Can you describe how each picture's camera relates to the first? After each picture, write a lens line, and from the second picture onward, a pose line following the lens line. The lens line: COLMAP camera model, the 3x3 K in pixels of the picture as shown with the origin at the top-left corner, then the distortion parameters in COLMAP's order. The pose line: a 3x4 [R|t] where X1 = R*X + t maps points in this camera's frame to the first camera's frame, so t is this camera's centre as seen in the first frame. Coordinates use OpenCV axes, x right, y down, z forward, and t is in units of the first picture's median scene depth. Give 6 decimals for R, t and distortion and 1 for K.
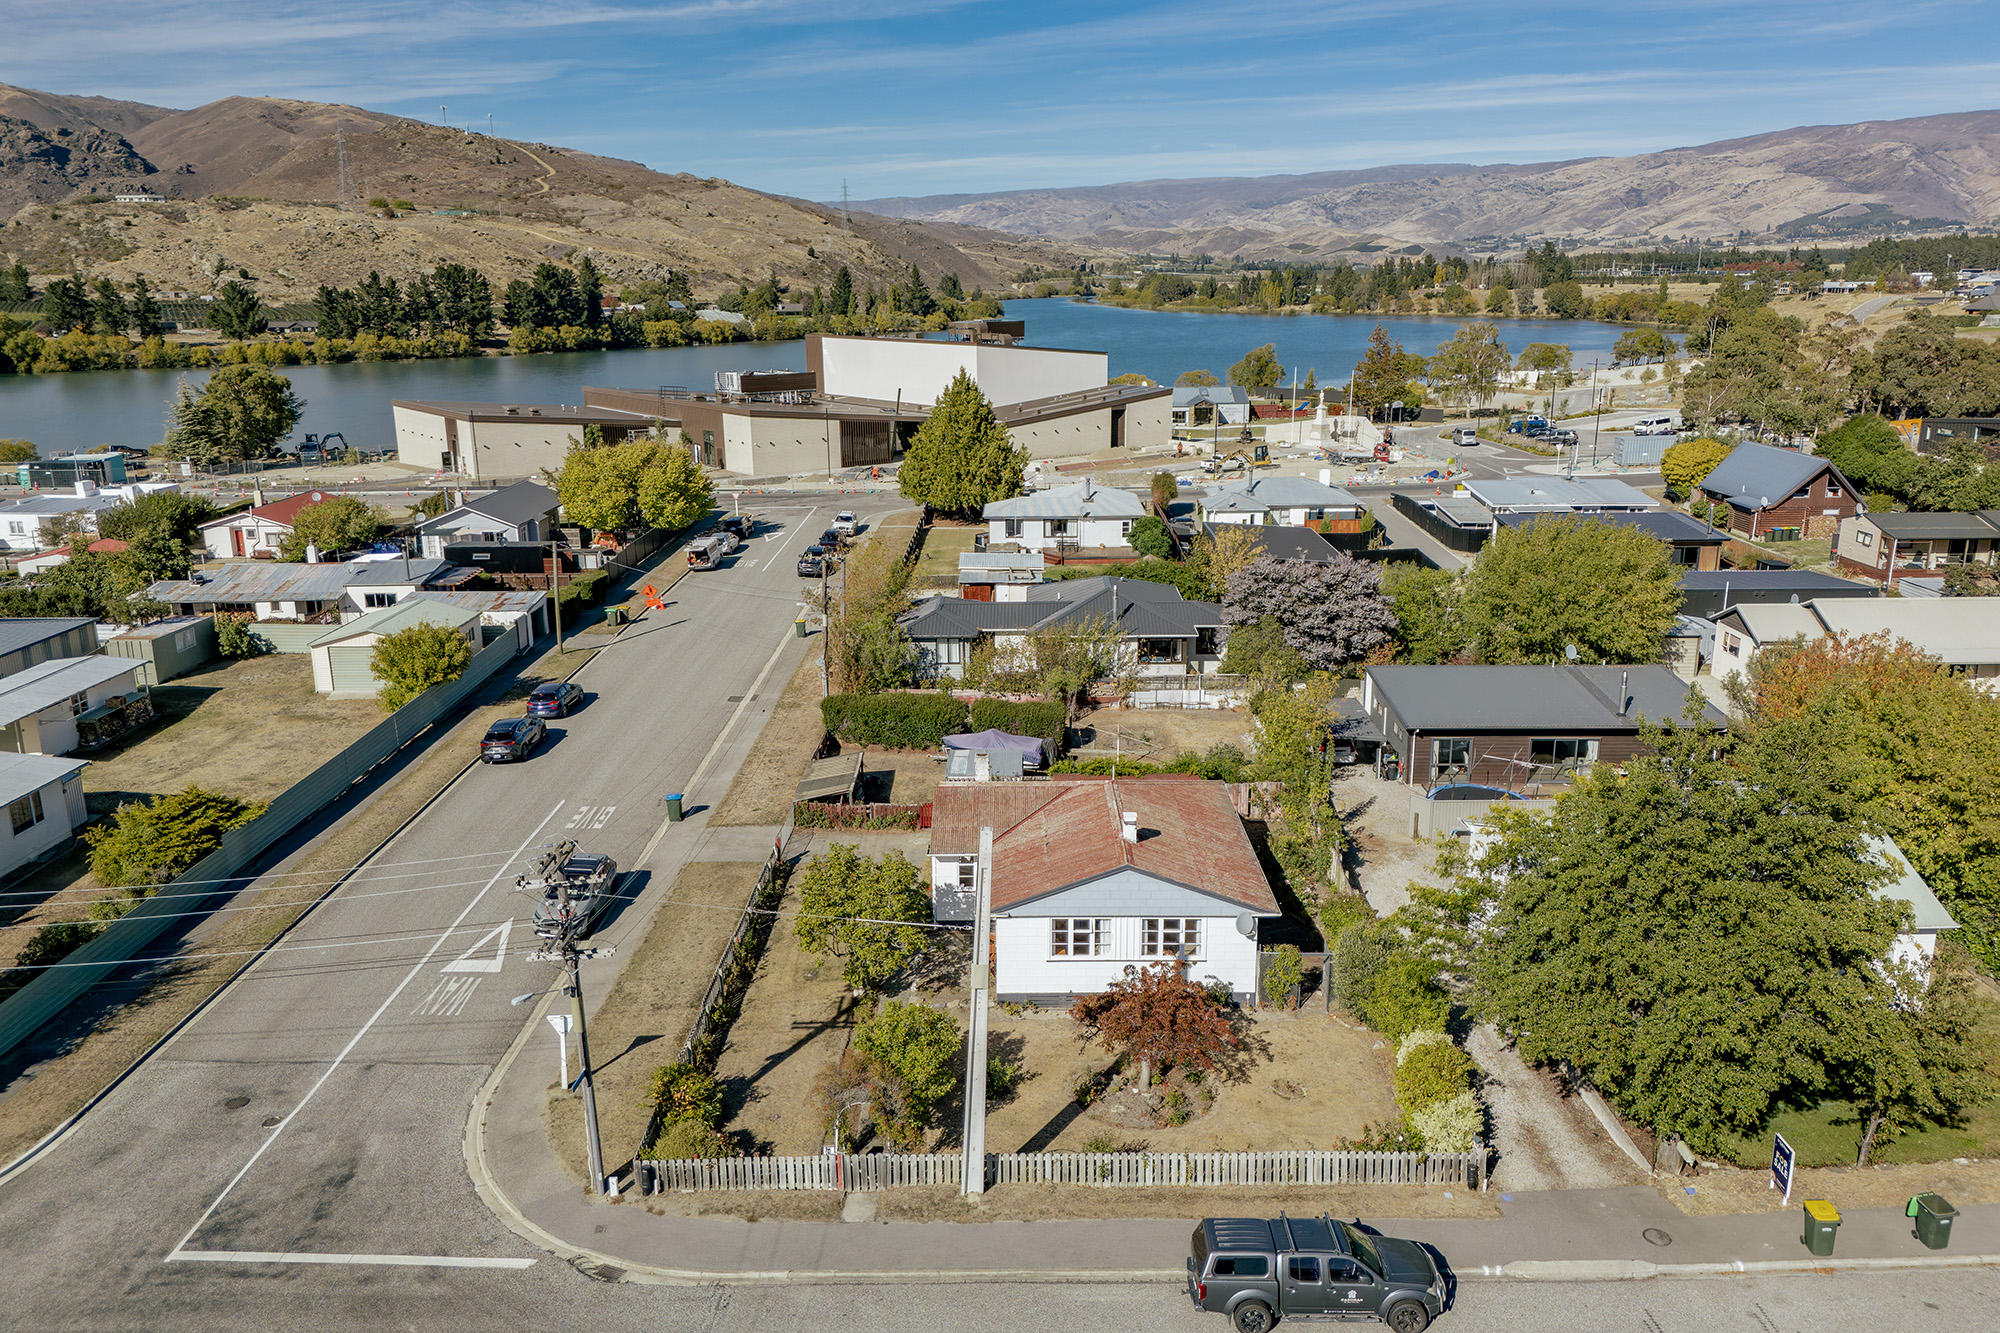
lens RADIAL K [[1469.6, 0, 1002.5], [0, 1469.6, 664.5], [0, 0, 1]] dist [0.069129, -0.065043]
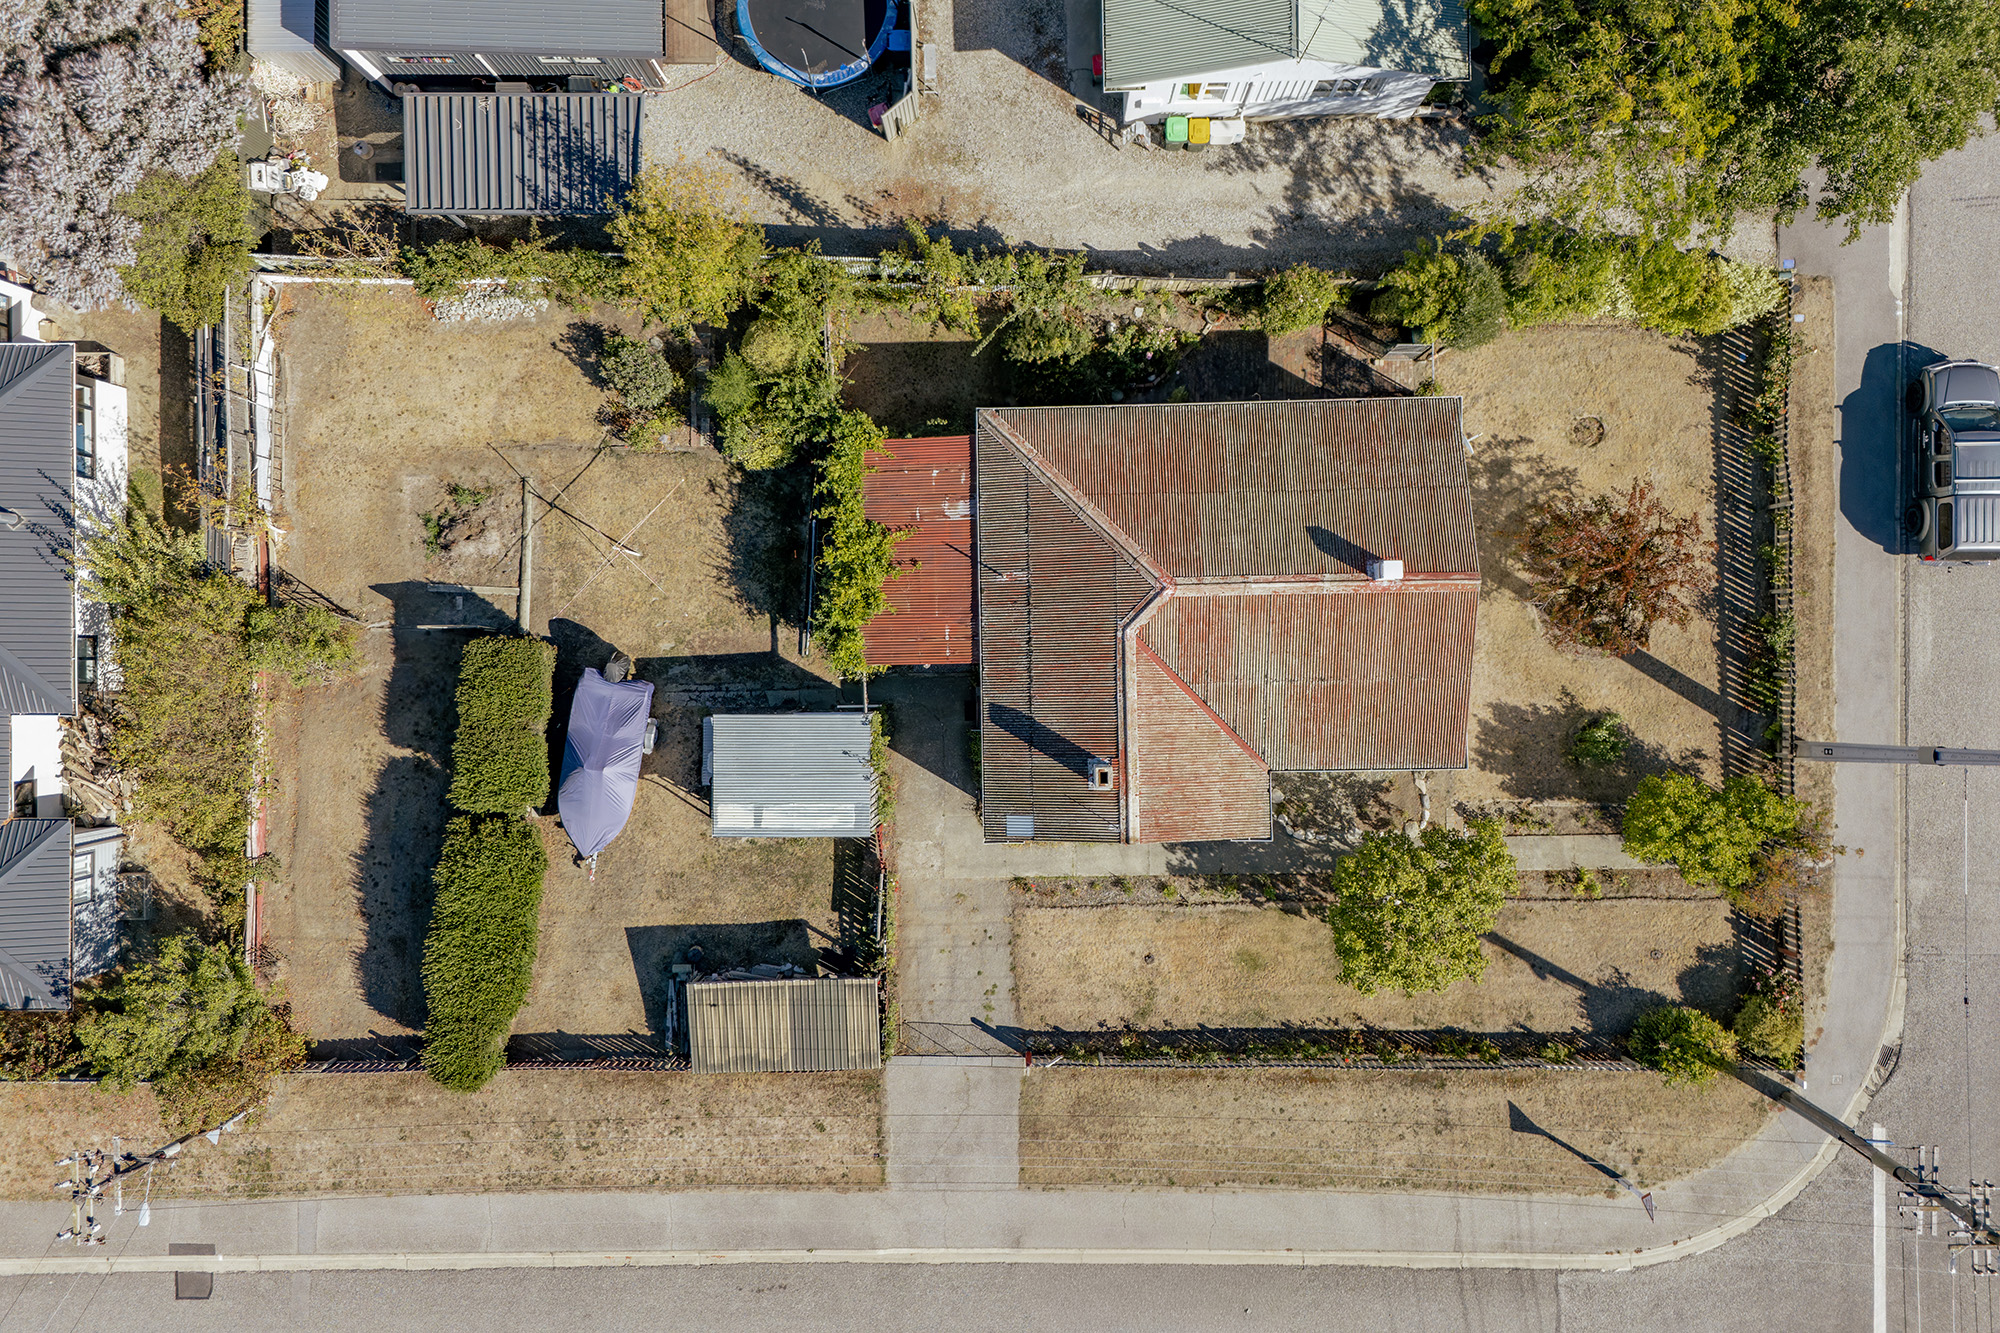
lens RADIAL K [[1469.6, 0, 1013.0], [0, 1469.6, 661.0], [0, 0, 1]] dist [0.069129, -0.065043]
pose [[-0.022294, -0.999699, 0.010199, 0.014412], [0.264641, 0.003936, 0.964339, -0.265432], [-0.964089, 0.024198, 0.264473, 0.392230]]
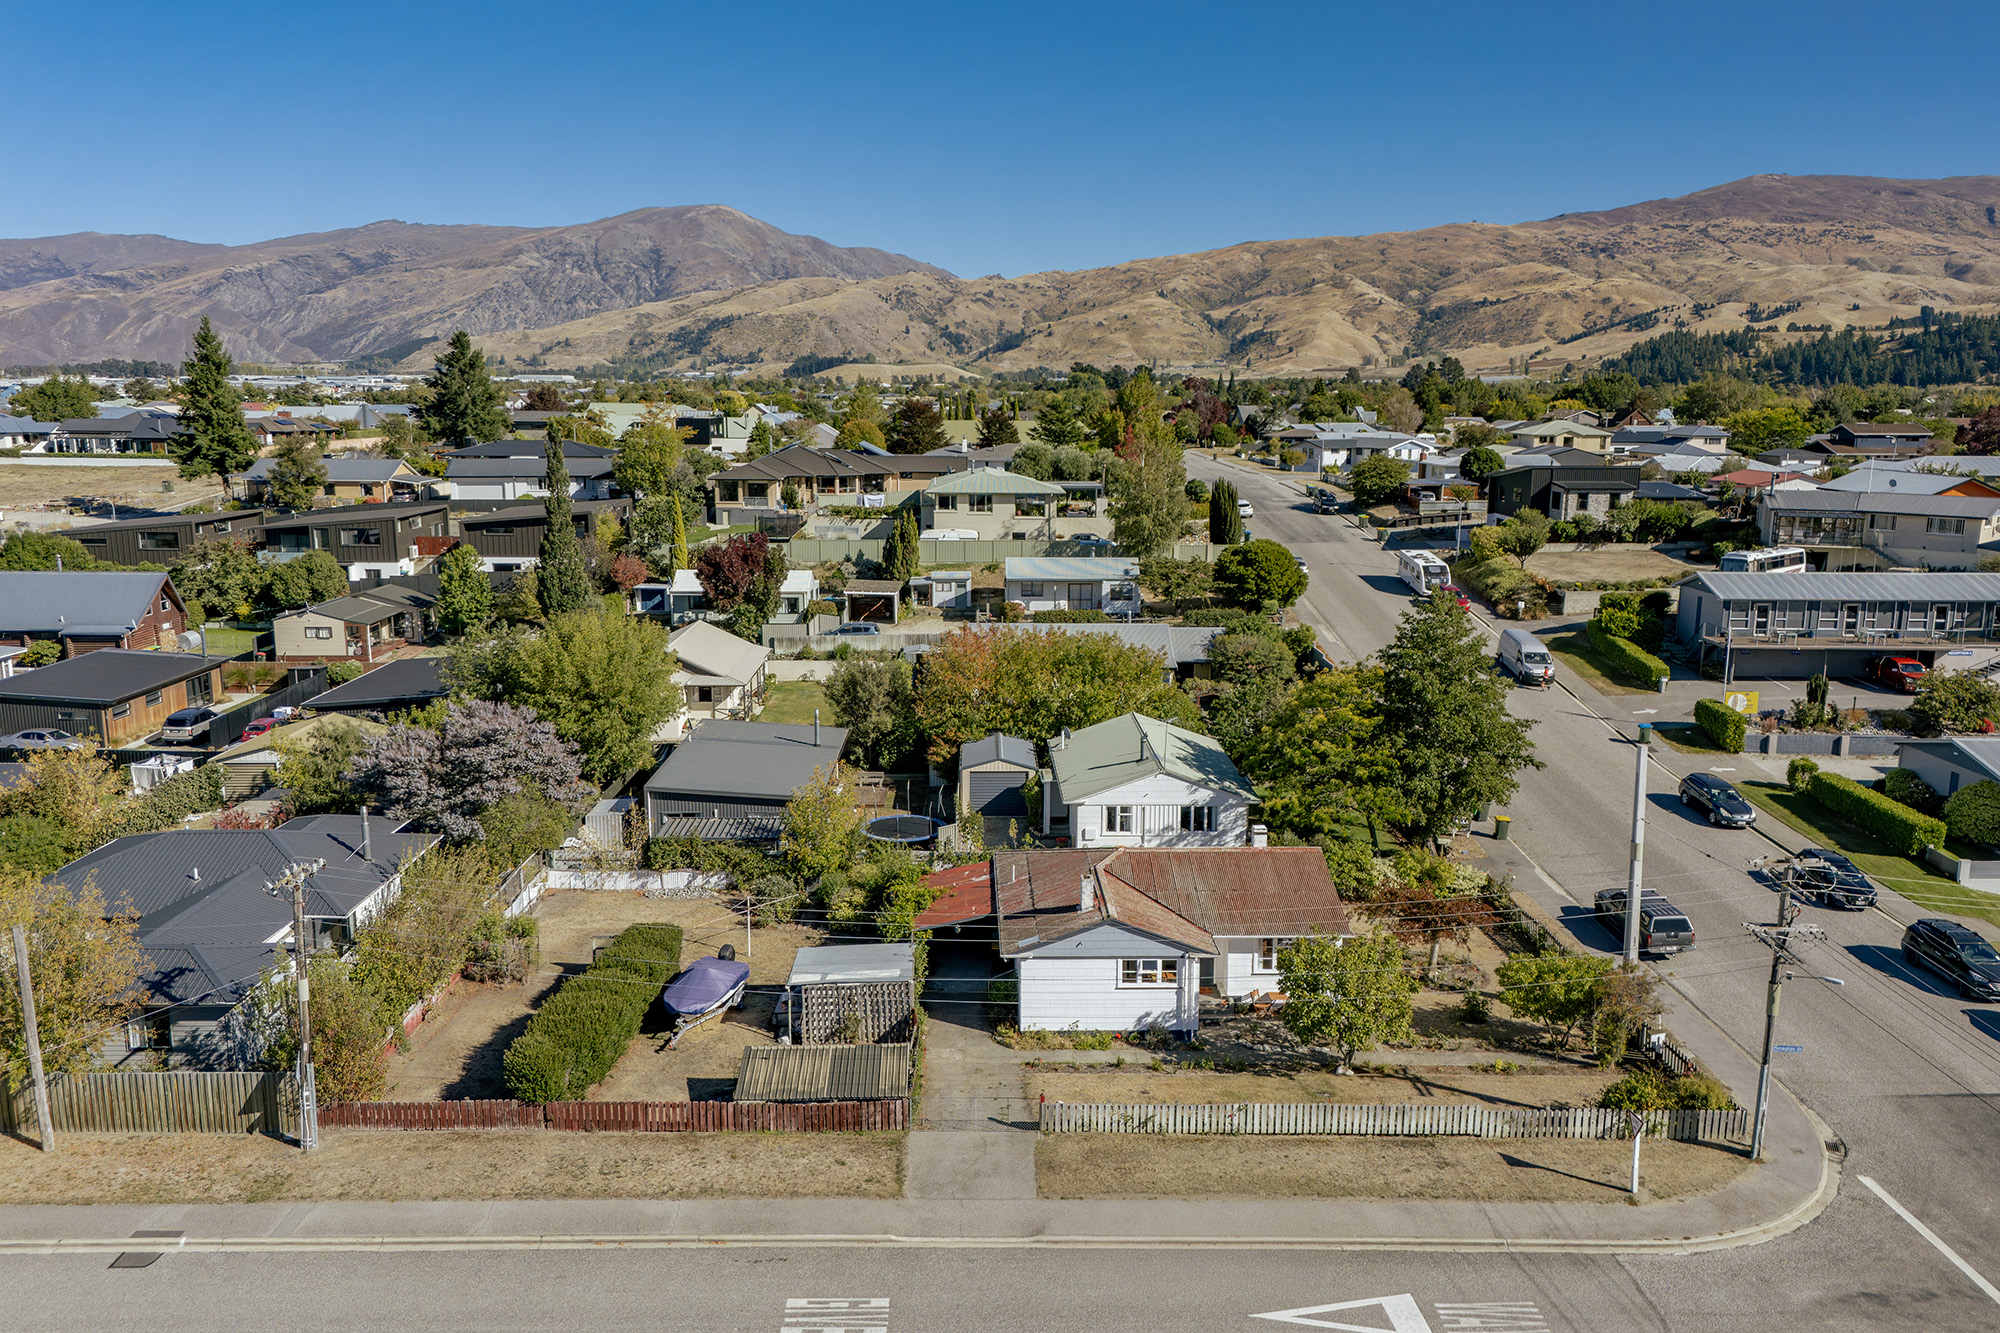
lens RADIAL K [[1469.6, 0, 1015.7], [0, 1469.6, 671.4], [0, 0, 1]] dist [0.069129, -0.065043]
pose [[-0.042760, -0.180760, 0.982597, -0.413176], [0.249909, 0.950297, 0.185694, -0.112920], [-0.967325, 0.253500, 0.004539, 0.456929]]
